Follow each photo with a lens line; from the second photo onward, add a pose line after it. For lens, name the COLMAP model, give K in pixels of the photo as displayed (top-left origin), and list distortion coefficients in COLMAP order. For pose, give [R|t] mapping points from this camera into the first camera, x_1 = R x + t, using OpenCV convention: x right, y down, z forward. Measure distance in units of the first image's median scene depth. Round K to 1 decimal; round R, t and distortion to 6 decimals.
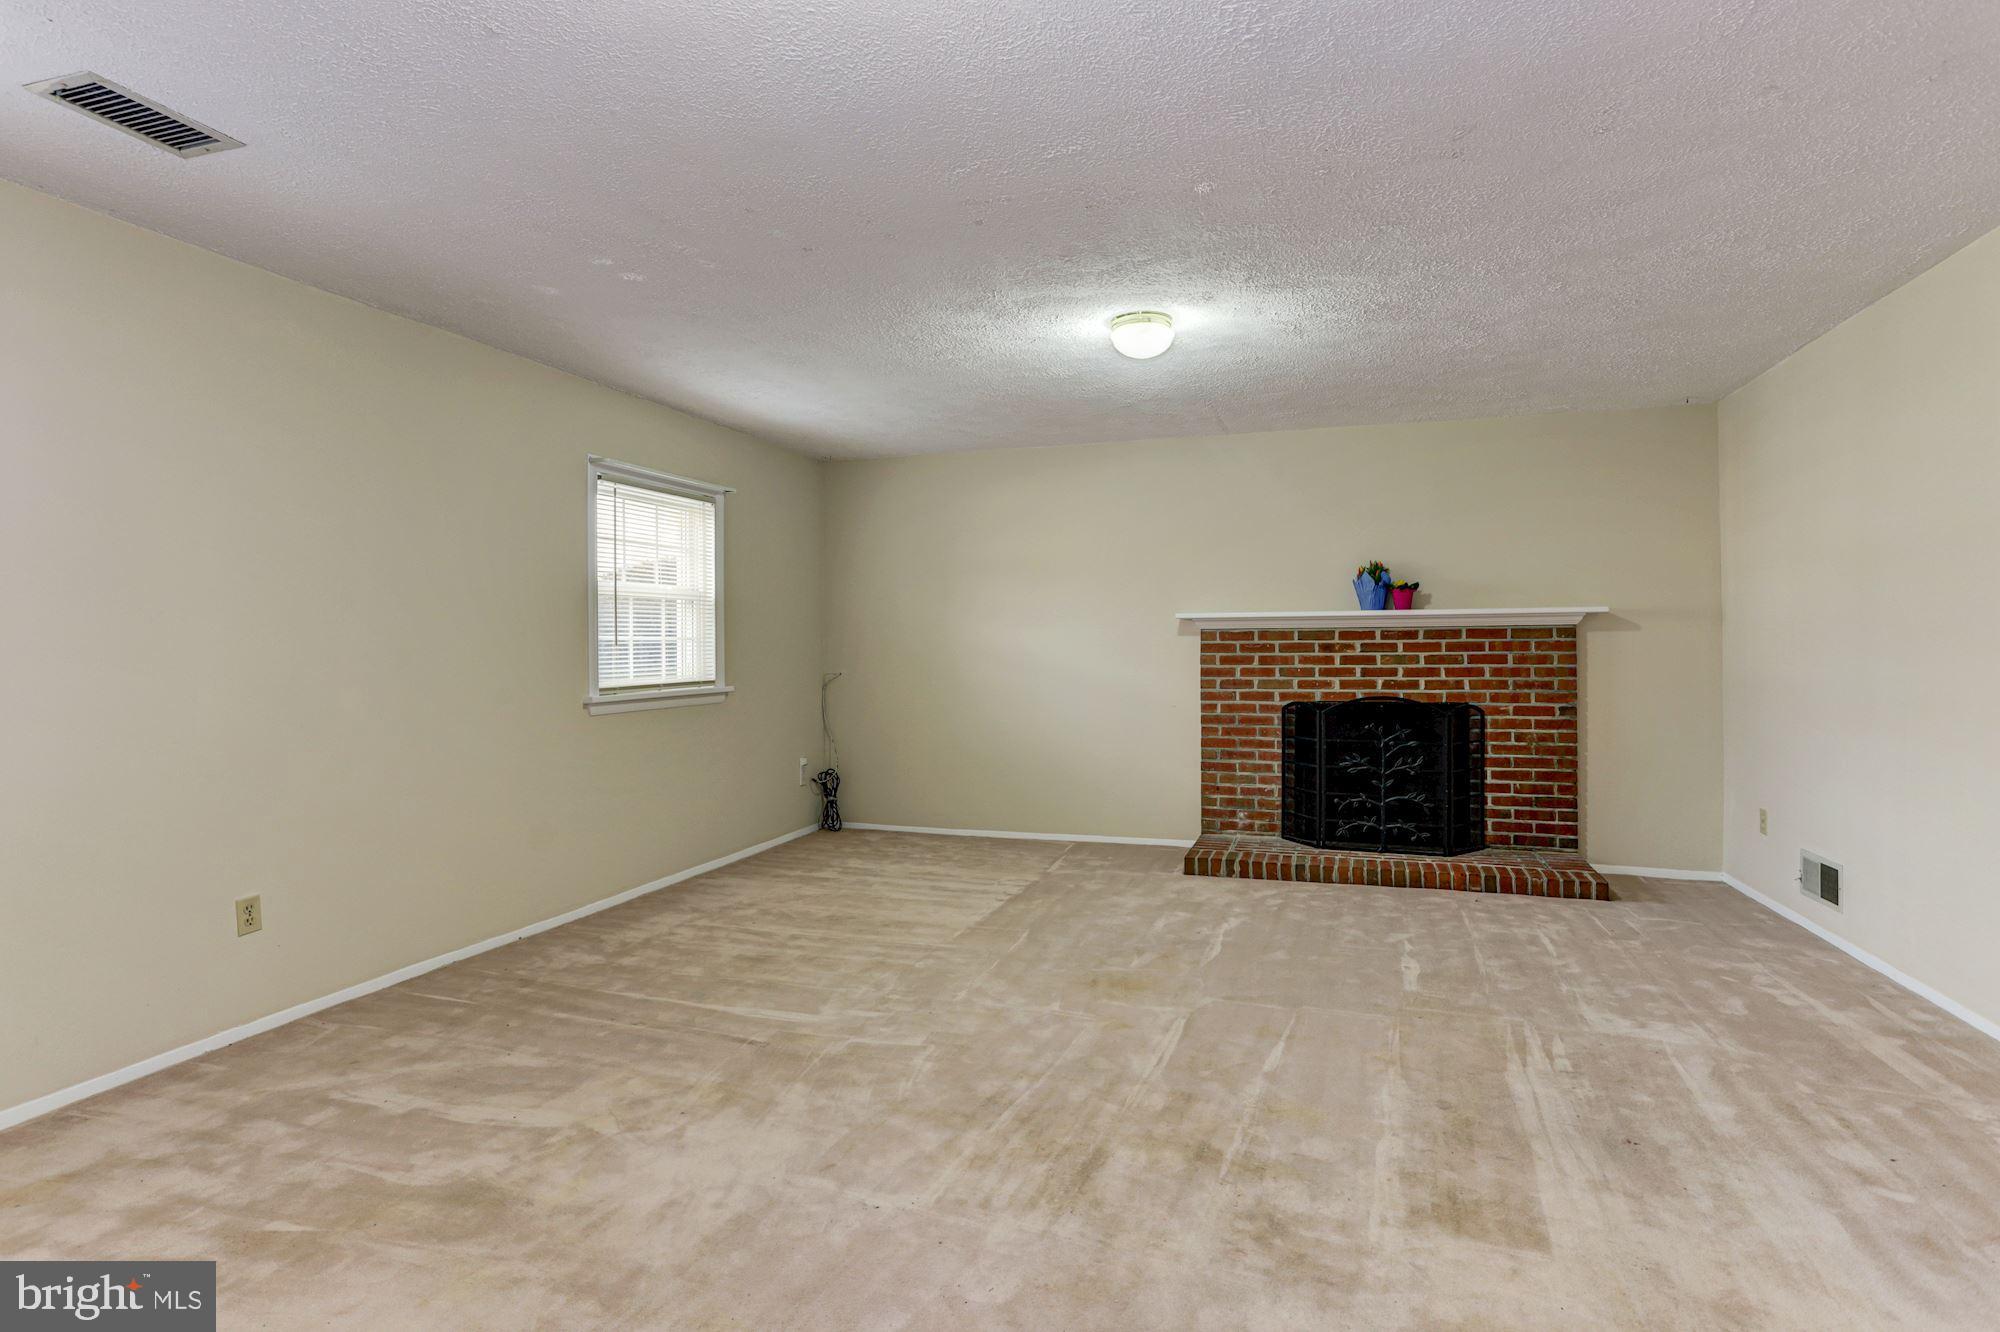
lens RADIAL K [[982.4, 0, 999.2], [0, 982.4, 652.2], [0, 0, 1]] dist [-0.034723, 0.005910]
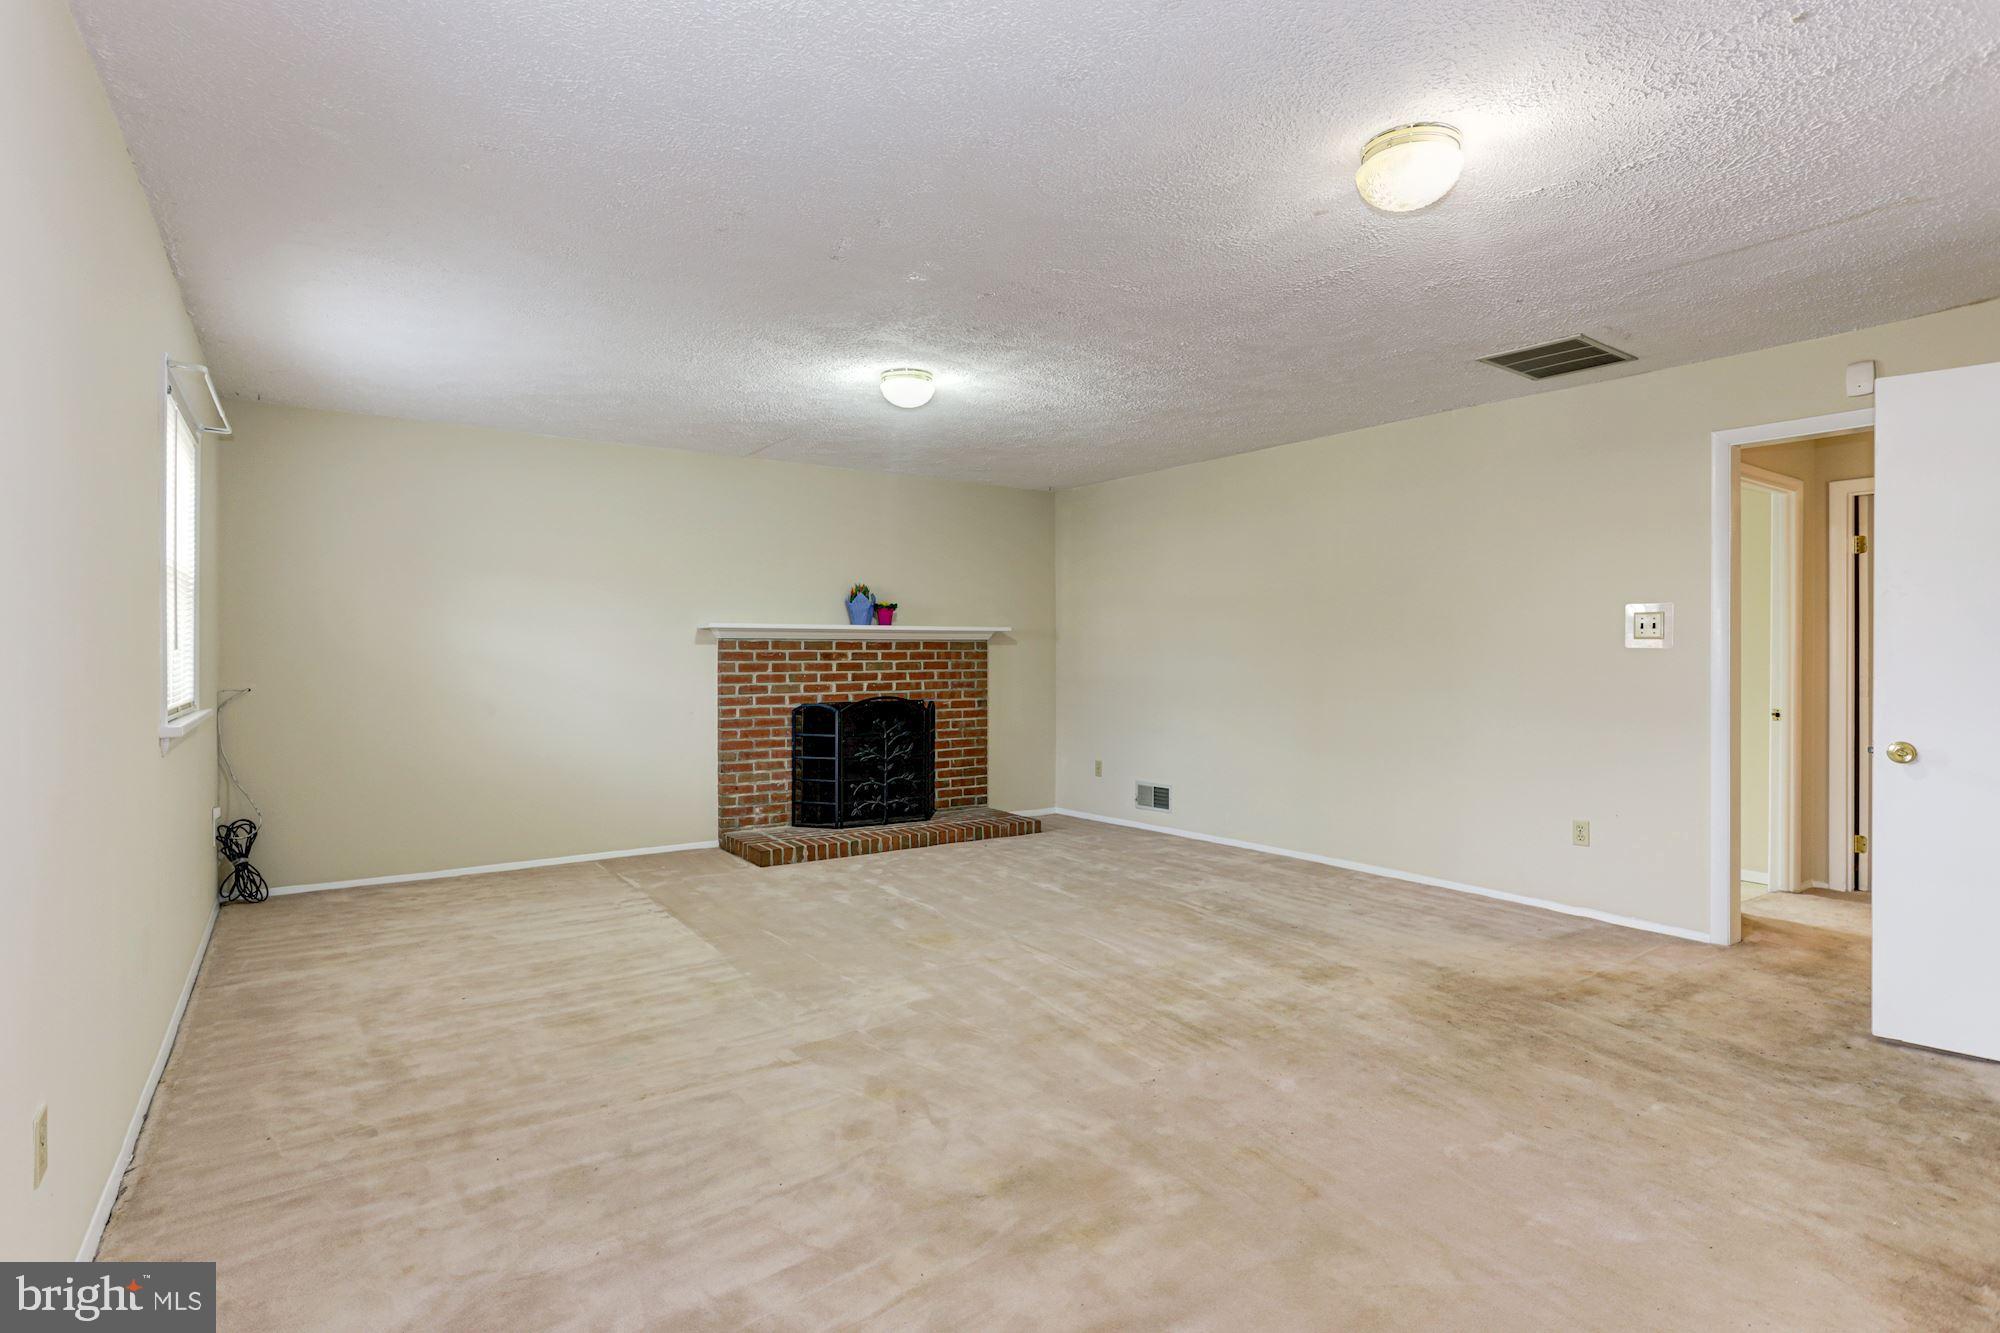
lens RADIAL K [[982.4, 0, 1004.5], [0, 982.4, 663.0], [0, 0, 1]] dist [-0.034723, 0.005910]
pose [[0.600878, -0.001375, 0.799340, -0.479245], [0.002240, 0.999997, 0.000037, 0.003910], [-0.799338, 0.001768, 0.600879, 0.137740]]
